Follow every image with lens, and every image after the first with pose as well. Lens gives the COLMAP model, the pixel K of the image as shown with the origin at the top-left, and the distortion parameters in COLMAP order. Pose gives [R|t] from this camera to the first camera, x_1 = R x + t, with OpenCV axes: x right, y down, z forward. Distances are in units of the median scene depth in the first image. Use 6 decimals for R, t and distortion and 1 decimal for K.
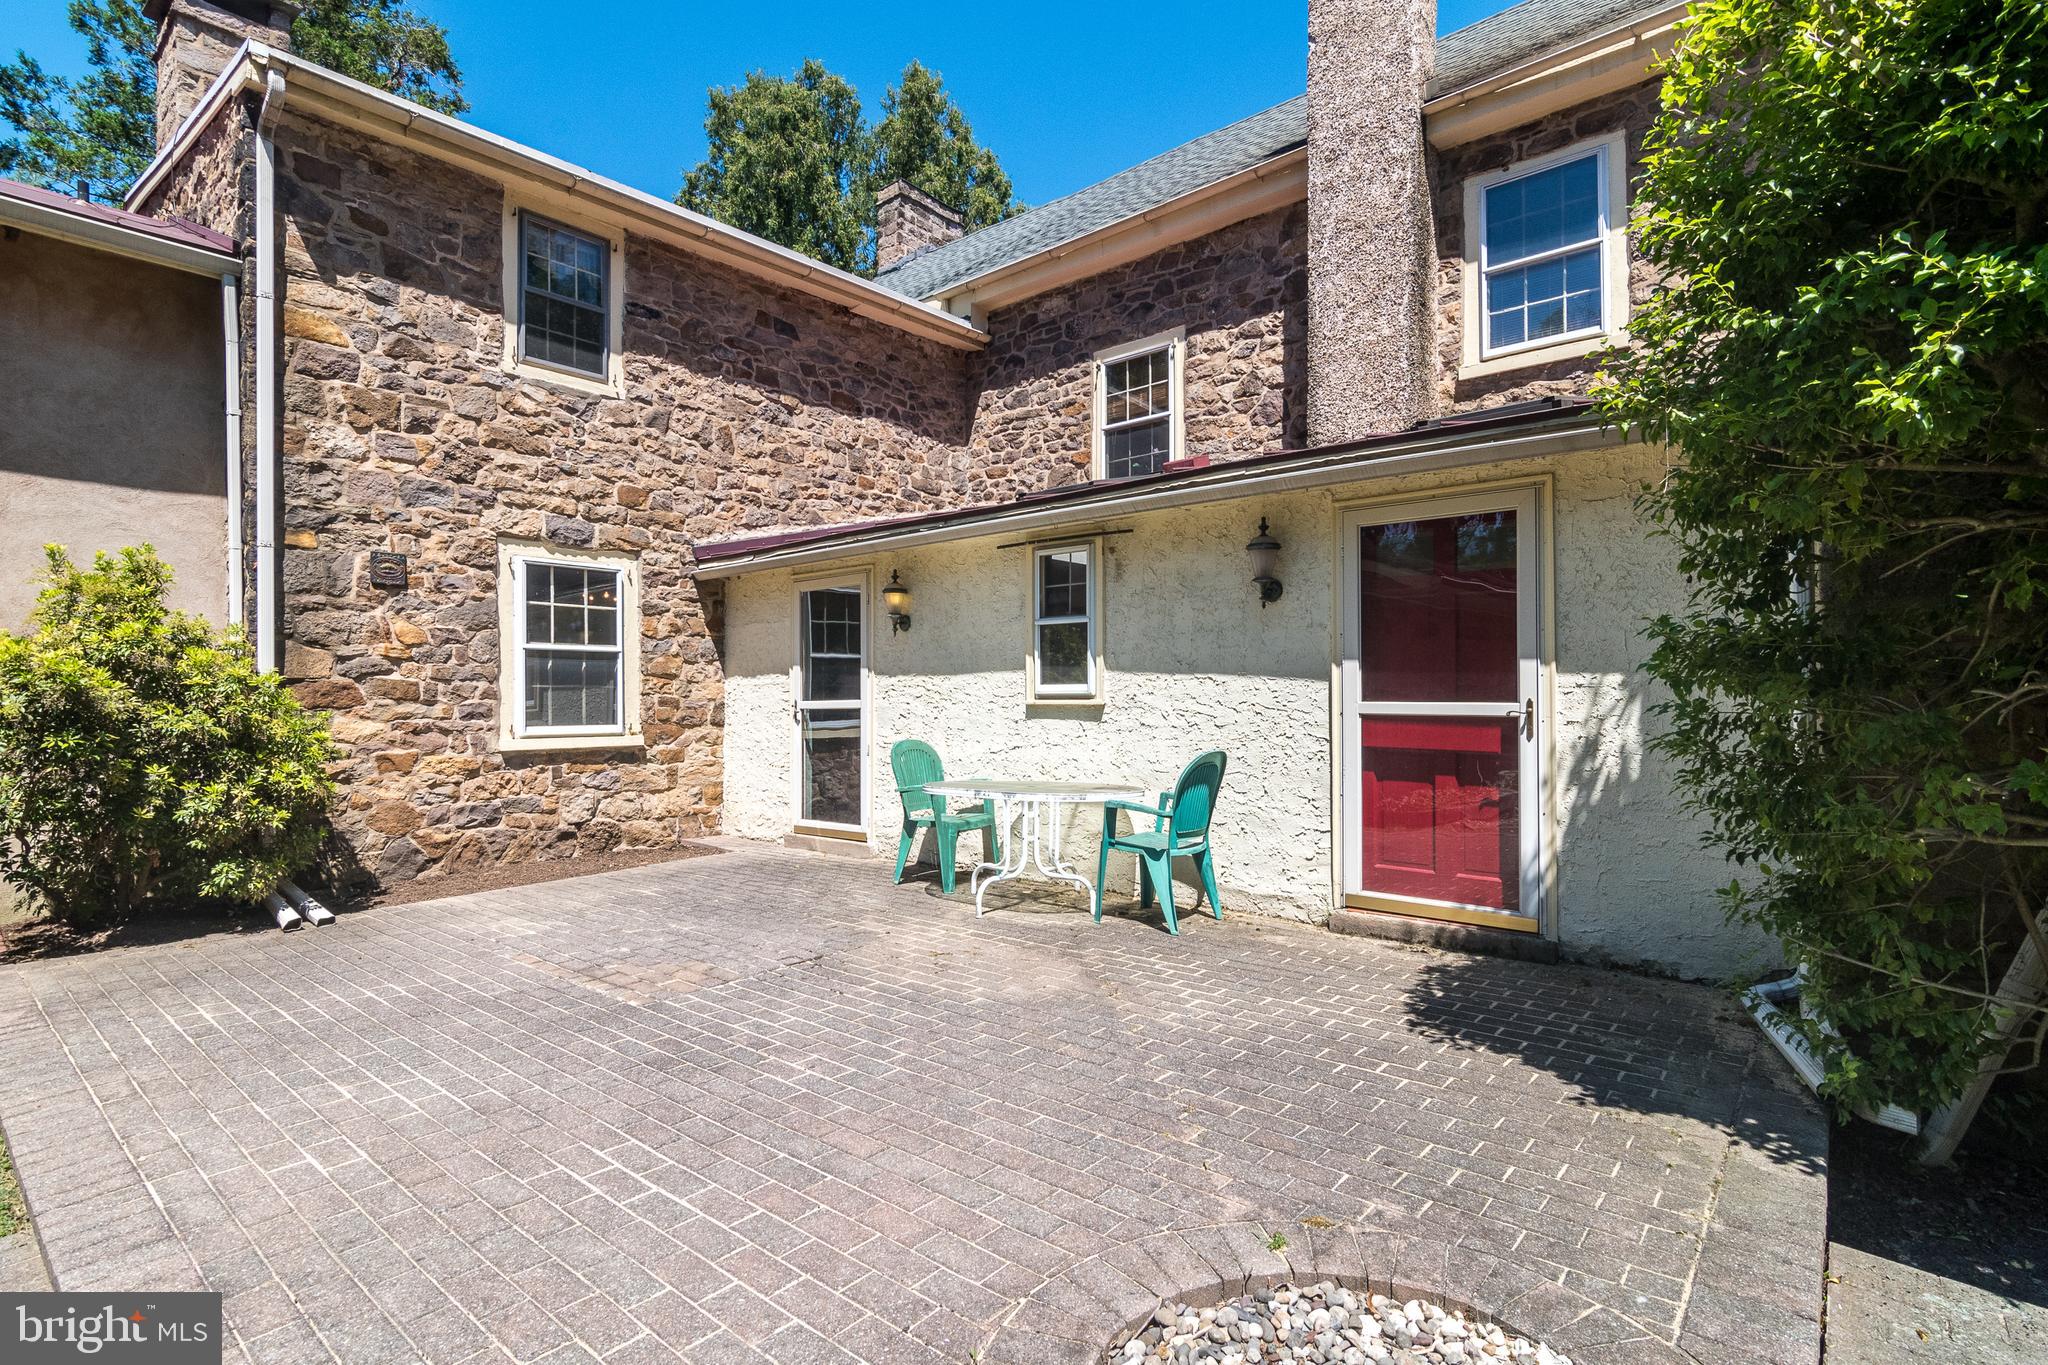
lens RADIAL K [[998.7, 0, 1023.4], [0, 998.7, 688.4], [0, 0, 1]] dist [-0.001061, 0.000904]
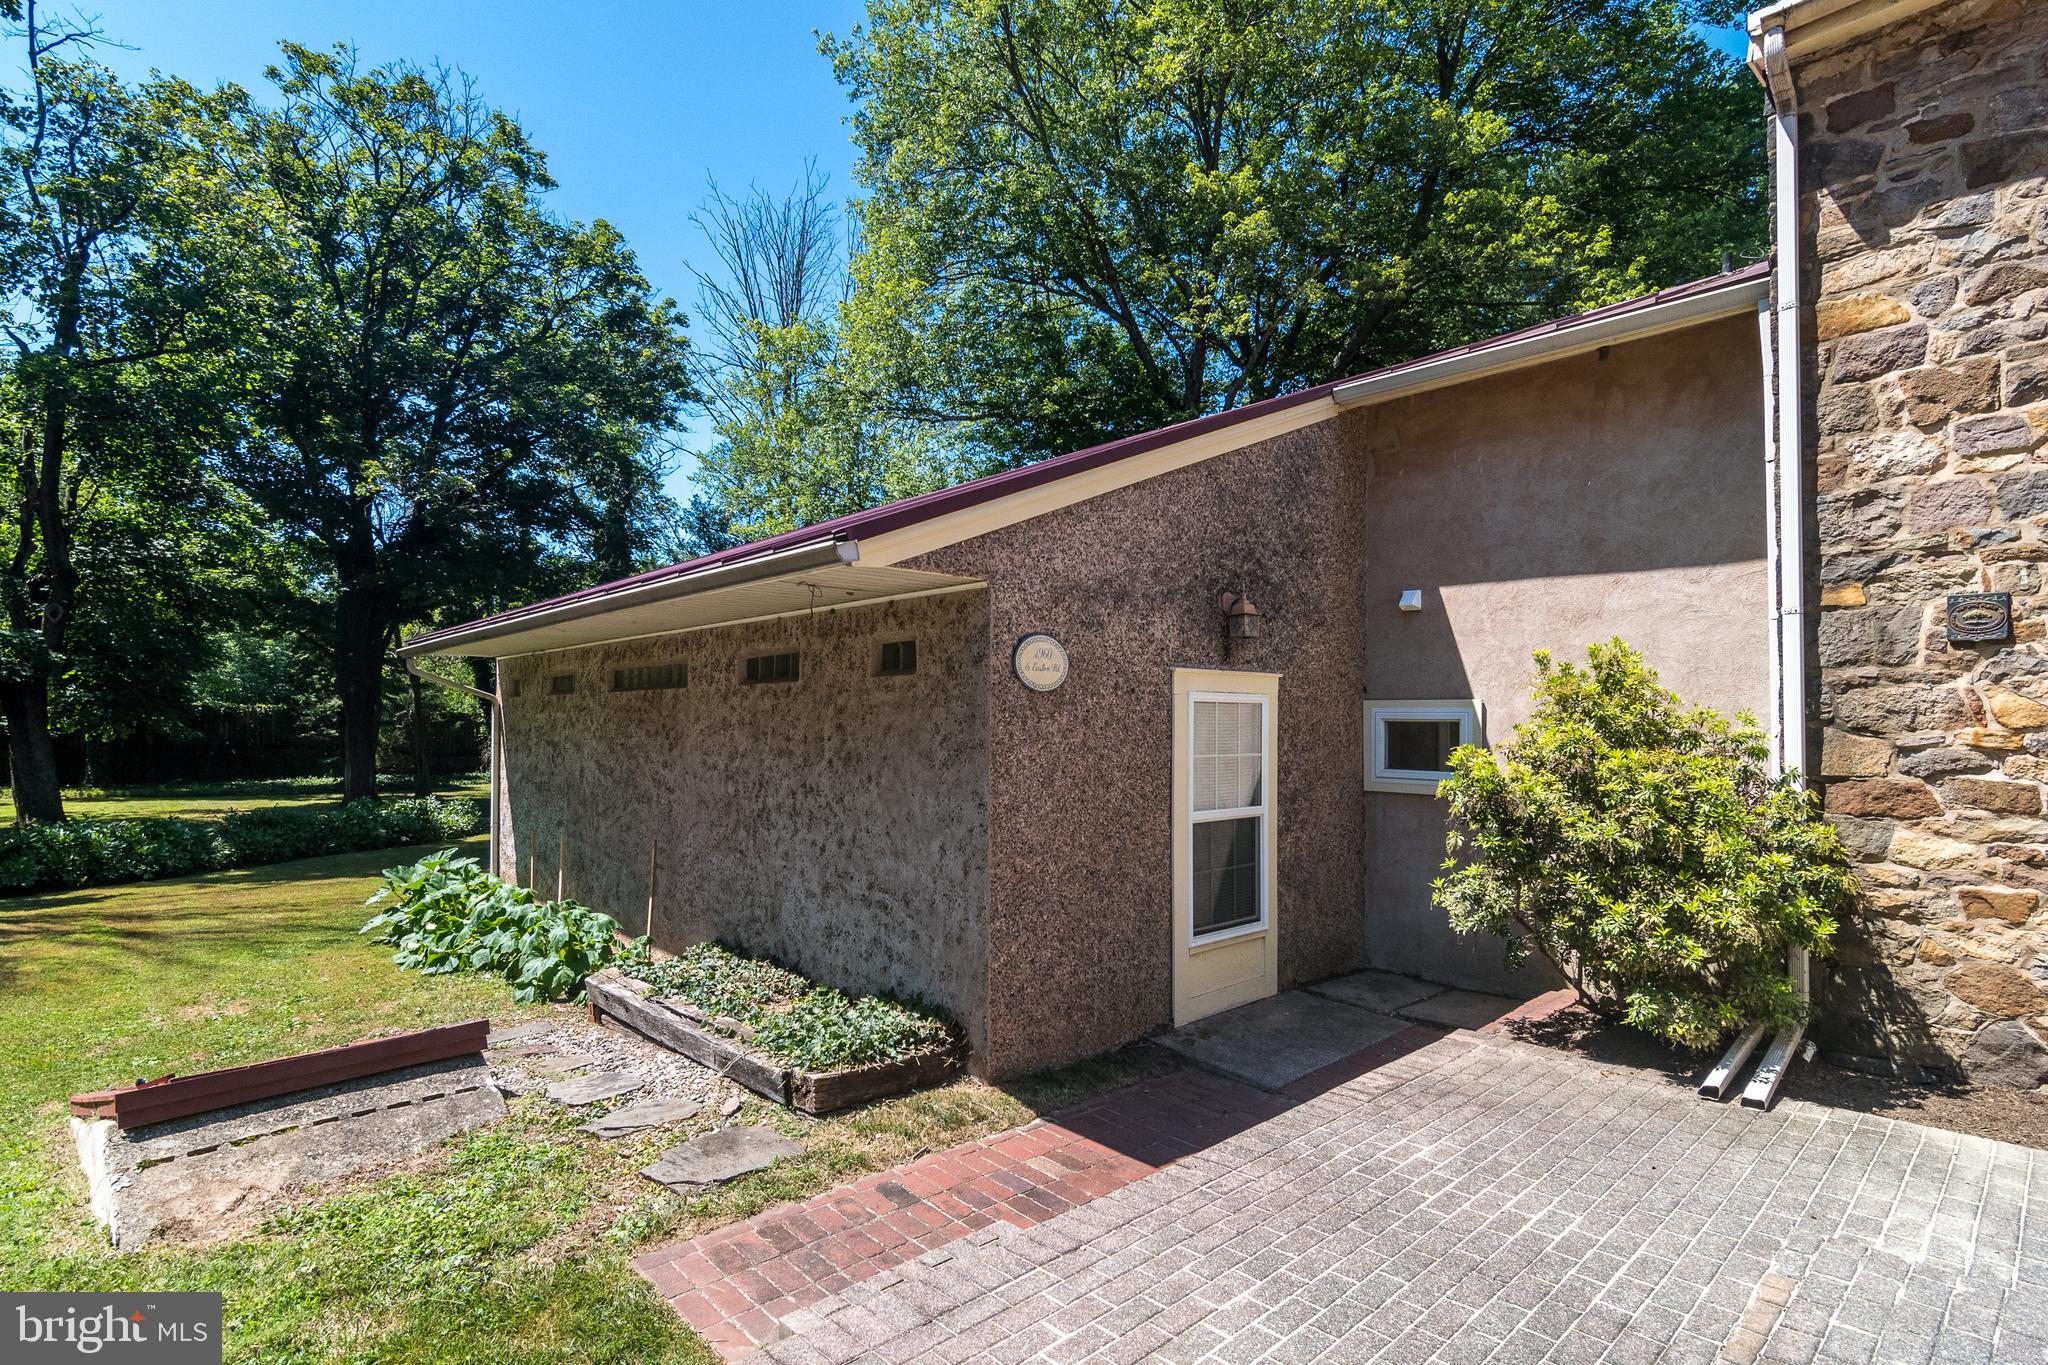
lens RADIAL K [[998.7, 0, 1010.5], [0, 998.7, 712.7], [0, 0, 1]] dist [-0.001061, 0.000904]
pose [[-0.109618, -0.010171, -0.993922, 0.112863], [0.008415, 0.999902, -0.011161, -0.054339], [0.993938, -0.009587, -0.109522, 0.429439]]
